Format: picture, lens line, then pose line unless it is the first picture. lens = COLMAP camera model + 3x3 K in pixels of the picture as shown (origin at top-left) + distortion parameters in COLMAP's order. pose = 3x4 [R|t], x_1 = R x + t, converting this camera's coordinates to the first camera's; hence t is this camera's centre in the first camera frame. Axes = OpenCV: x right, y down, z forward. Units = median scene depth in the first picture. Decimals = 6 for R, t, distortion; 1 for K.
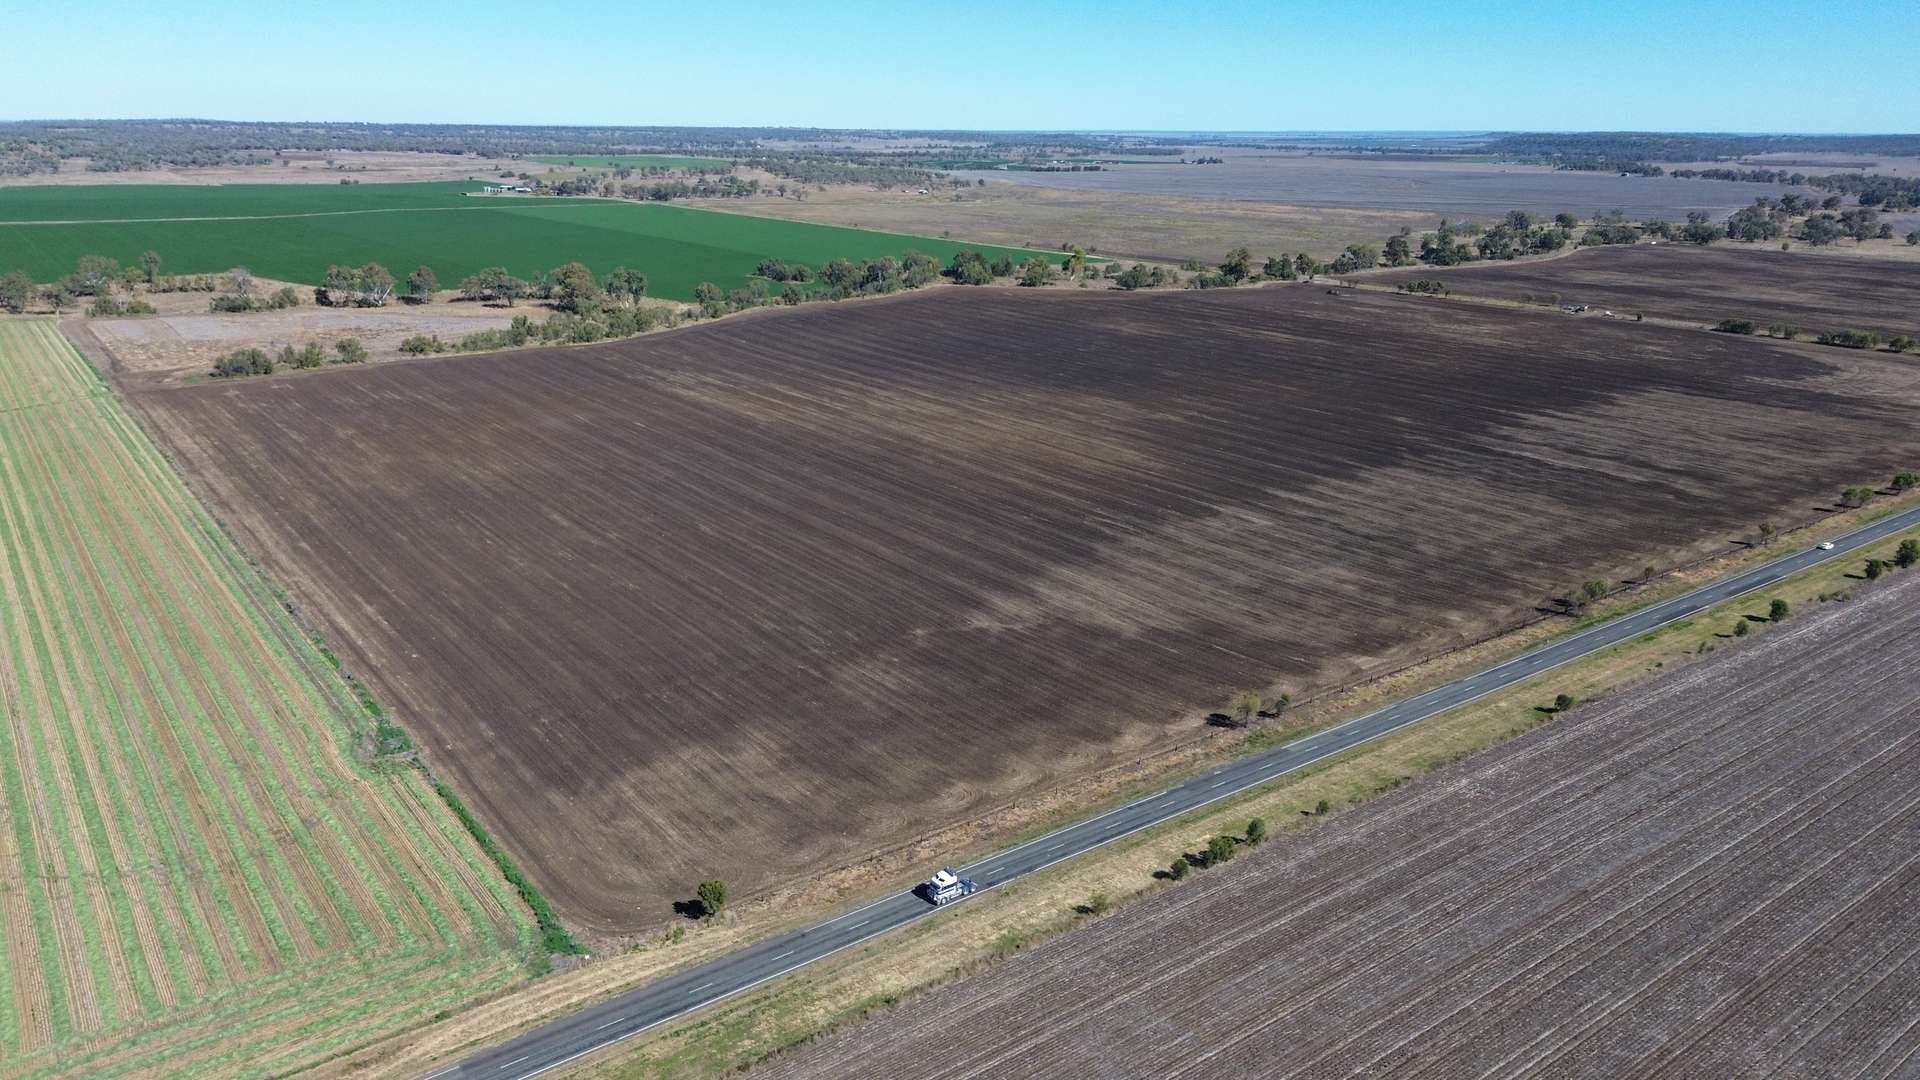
lens RADIAL K [[1345.7, 0, 960.0], [0, 1345.7, 540.0], [0, 0, 1]] dist [0.072946, -0.072497]
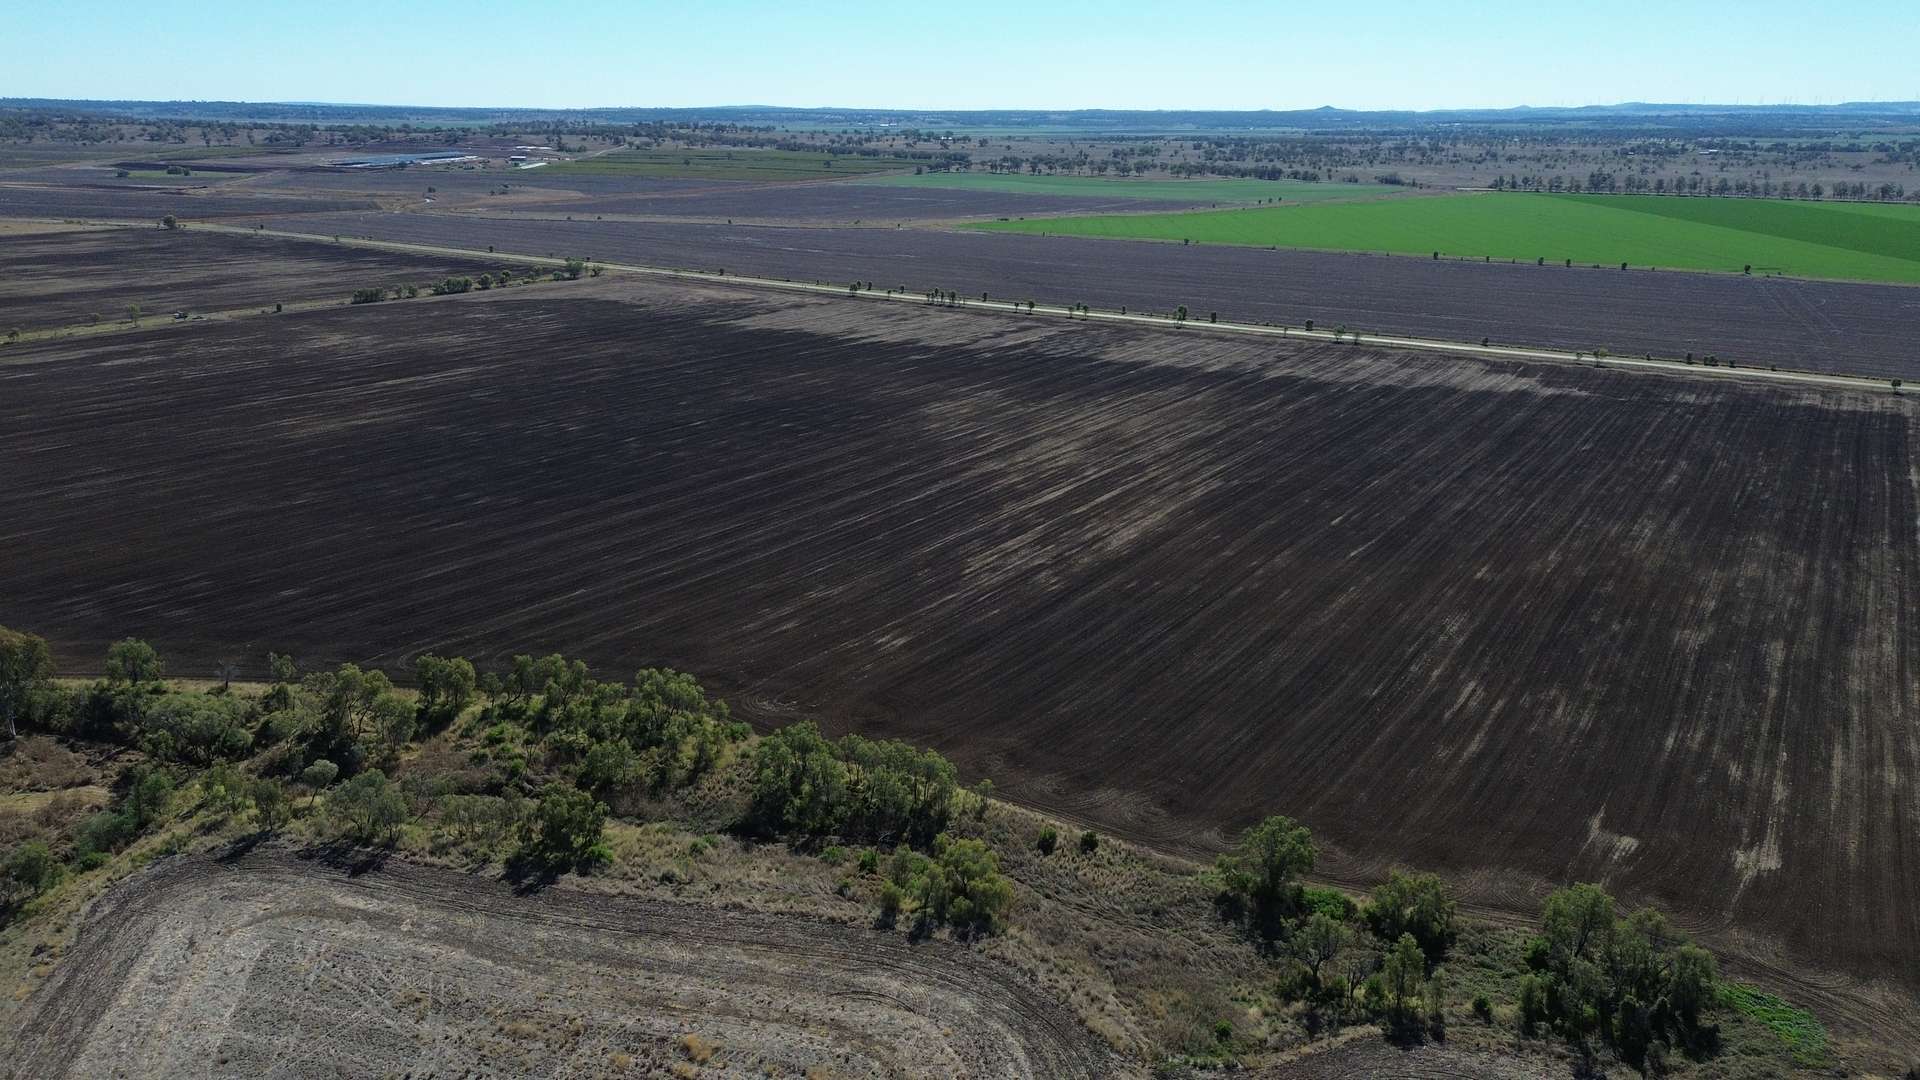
lens RADIAL K [[1345.7, 0, 960.0], [0, 1345.7, 540.0], [0, 0, 1]] dist [0.072946, -0.072497]
pose [[-0.334299, -0.296289, 0.894683, -0.976241], [0.262924, 0.882291, 0.390427, -0.489888], [-0.905050, 0.365753, -0.217048, 1.575646]]
